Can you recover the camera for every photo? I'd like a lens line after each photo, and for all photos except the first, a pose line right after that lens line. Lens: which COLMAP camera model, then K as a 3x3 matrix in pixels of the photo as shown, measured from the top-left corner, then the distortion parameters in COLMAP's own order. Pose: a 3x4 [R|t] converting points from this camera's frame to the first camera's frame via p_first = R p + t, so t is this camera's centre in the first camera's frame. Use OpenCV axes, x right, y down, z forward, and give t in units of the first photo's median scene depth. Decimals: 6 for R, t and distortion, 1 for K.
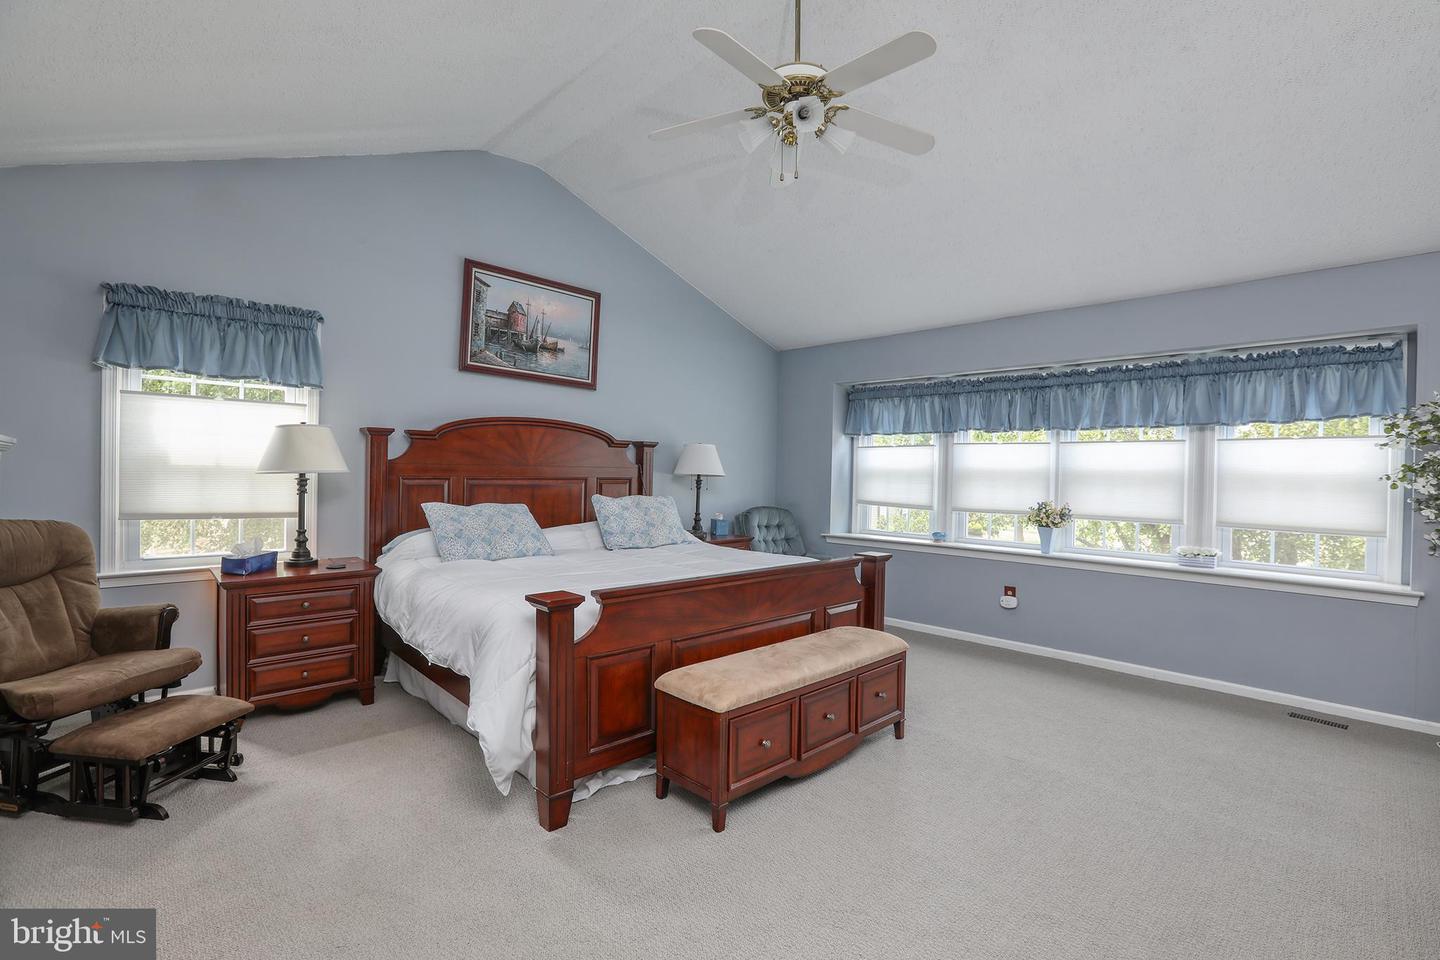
lens RADIAL K [[654.5, 0, 720.0], [0, 654.5, 480.0], [0, 0, 1]] dist [0.001215, 0.000189]
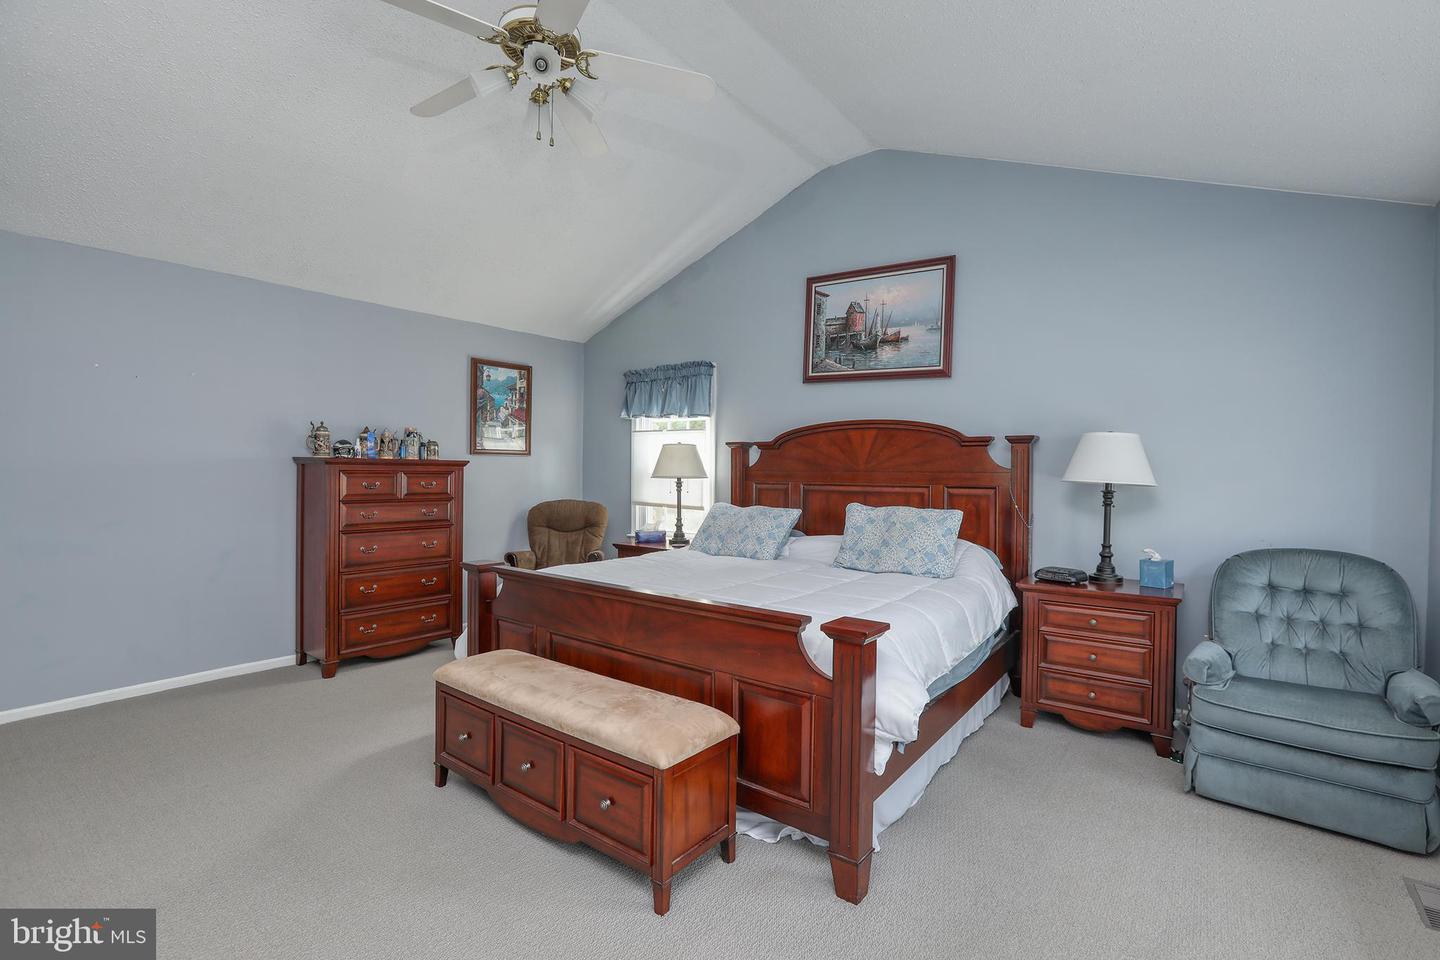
lens RADIAL K [[716.3, 0, 720.0], [0, 716.3, 480.0], [0, 0, 1]] dist [-0.000934, 0.000118]
pose [[0.160469, -0.002395, -0.987038, 0.702591], [-0.020836, 0.999766, -0.005814, 0.000641], [0.986821, 0.021499, 0.160382, 0.646073]]
